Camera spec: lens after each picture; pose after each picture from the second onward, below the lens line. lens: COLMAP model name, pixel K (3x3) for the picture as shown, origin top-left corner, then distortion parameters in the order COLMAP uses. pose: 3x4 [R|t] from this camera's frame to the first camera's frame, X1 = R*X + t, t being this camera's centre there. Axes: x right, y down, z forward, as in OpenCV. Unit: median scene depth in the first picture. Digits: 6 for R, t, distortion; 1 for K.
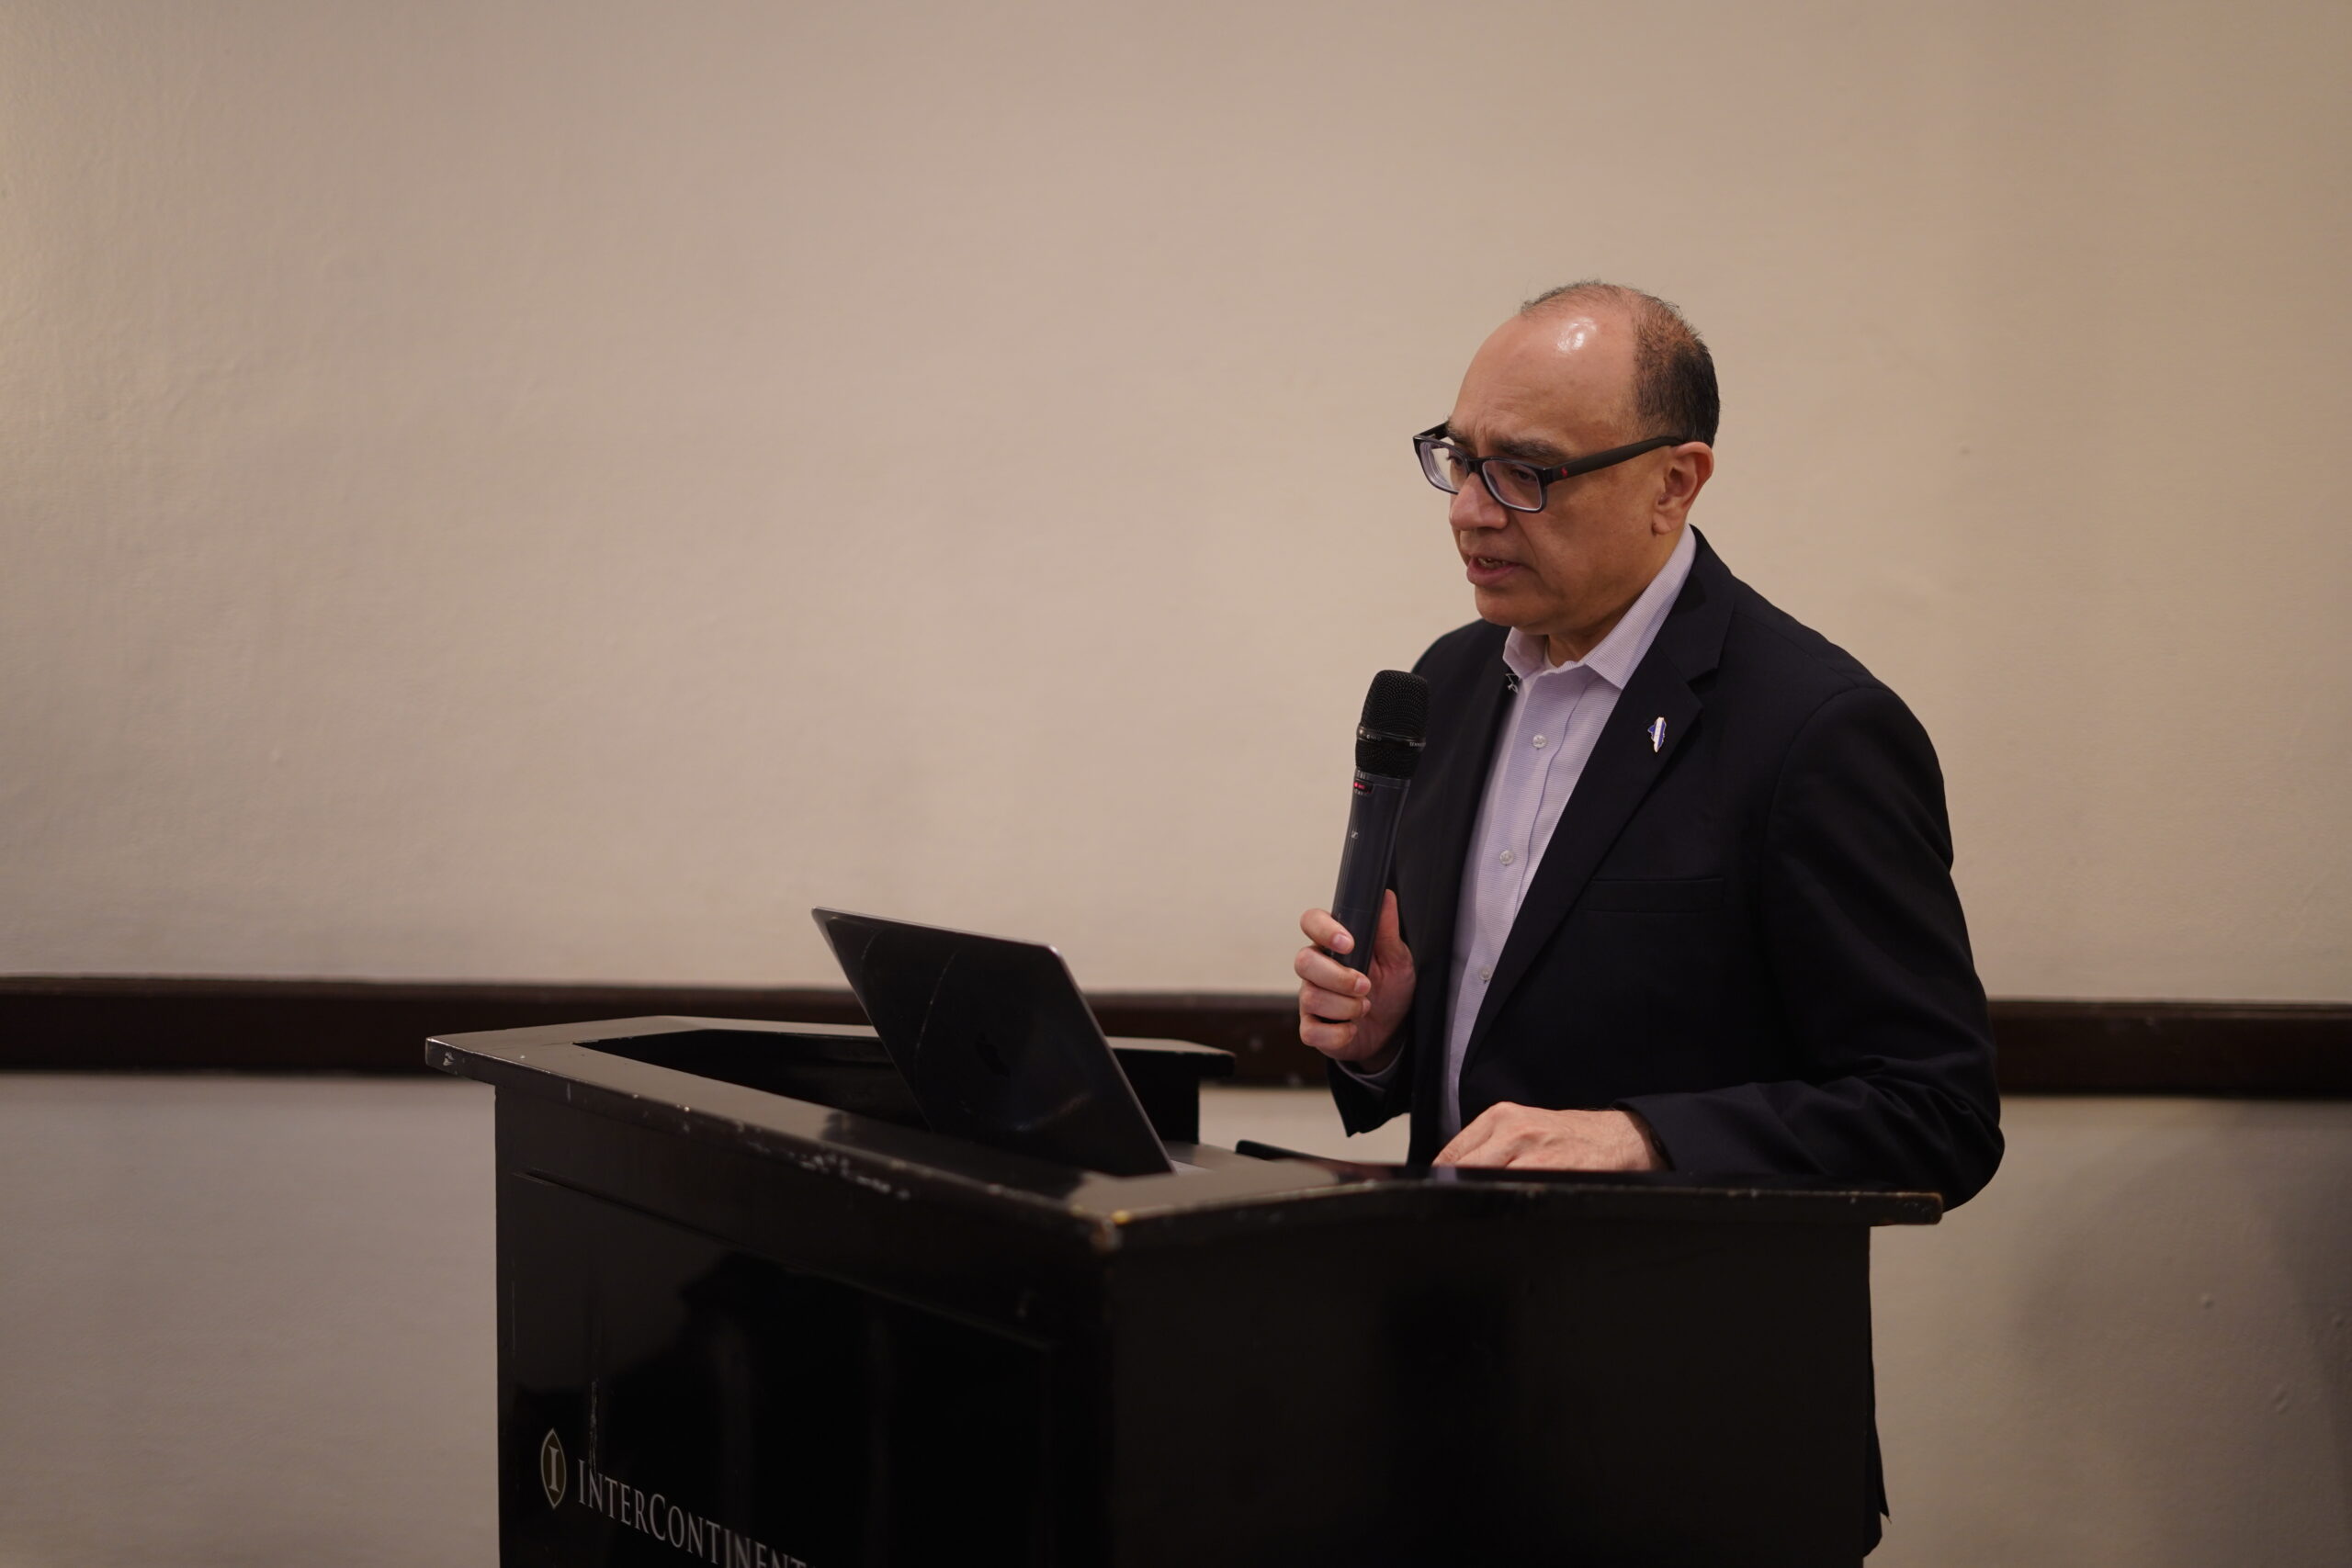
lens RADIAL K [[3417.1, 0, 1176.0], [0, 3417.1, 784.0], [0, 0, 1]] dist [0.140999, 0.033551]
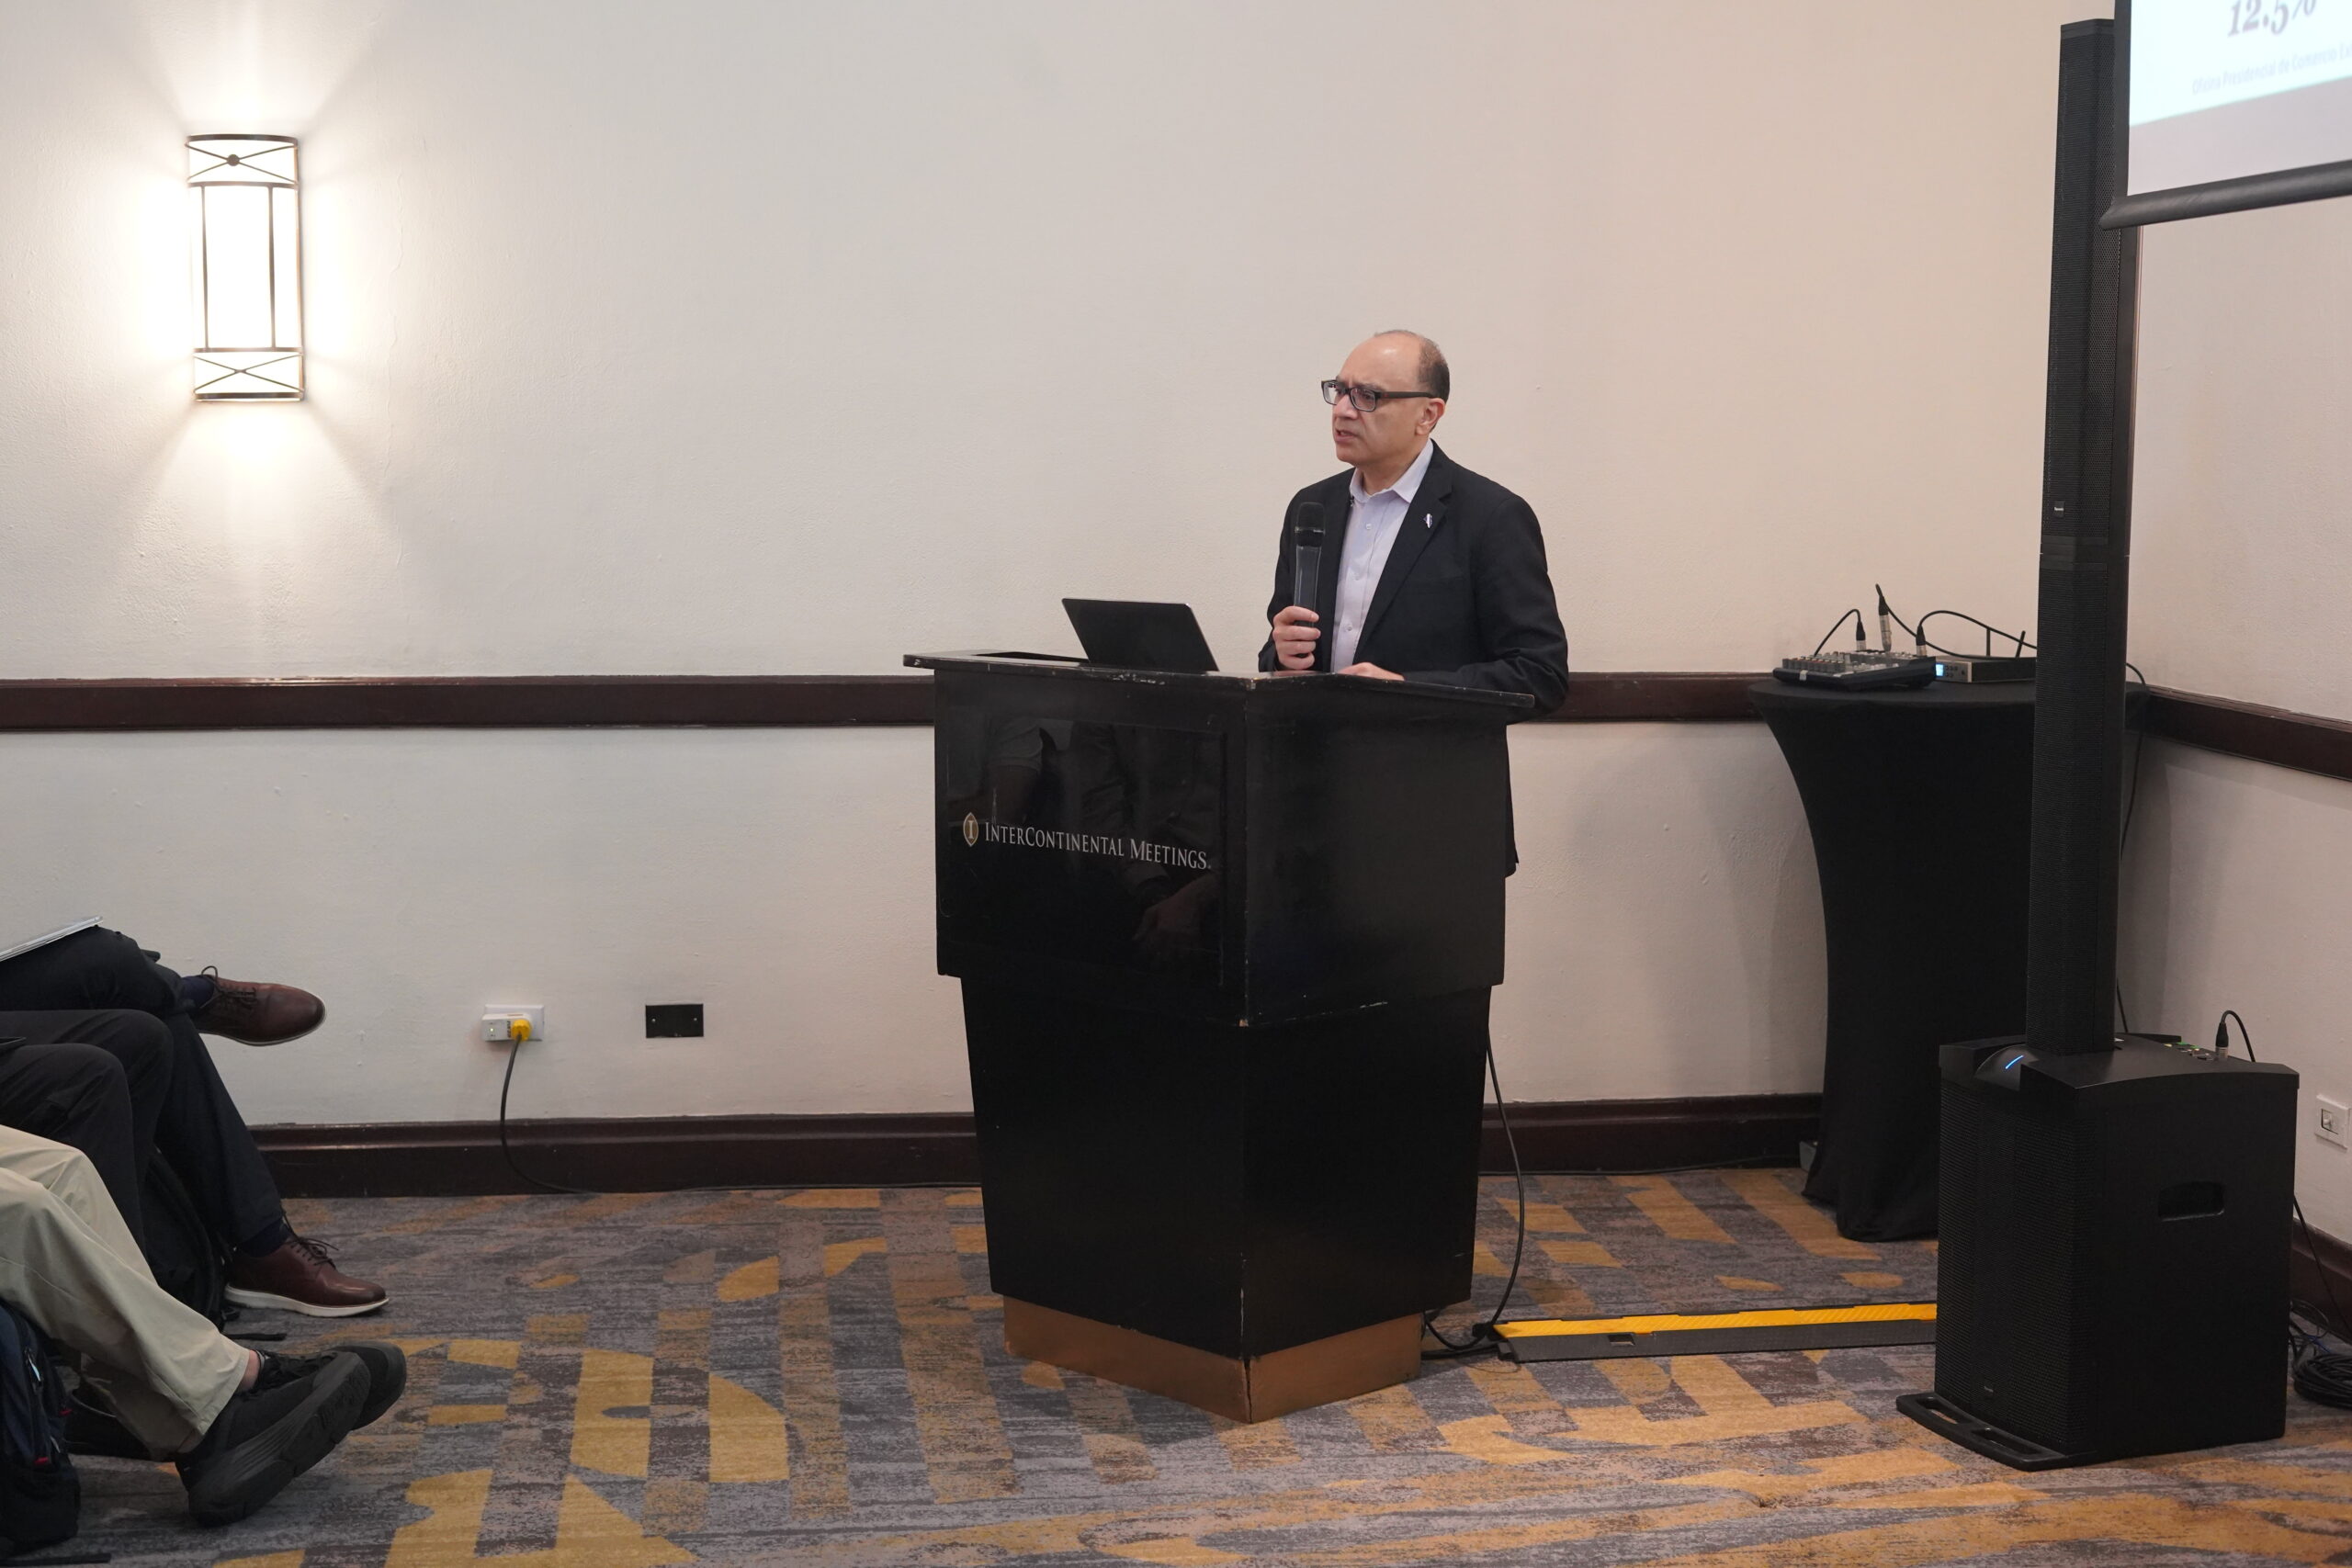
lens RADIAL K [[3417.1, 0, 1176.0], [0, 3417.1, 784.0], [0, 0, 1]] dist [0.140999, 0.033551]
pose [[0.992115, -0.007319, 0.125117, -0.318007], [0.004927, 0.999799, 0.019410, 0.116337], [-0.125234, -0.018641, 0.991952, -1.289469]]
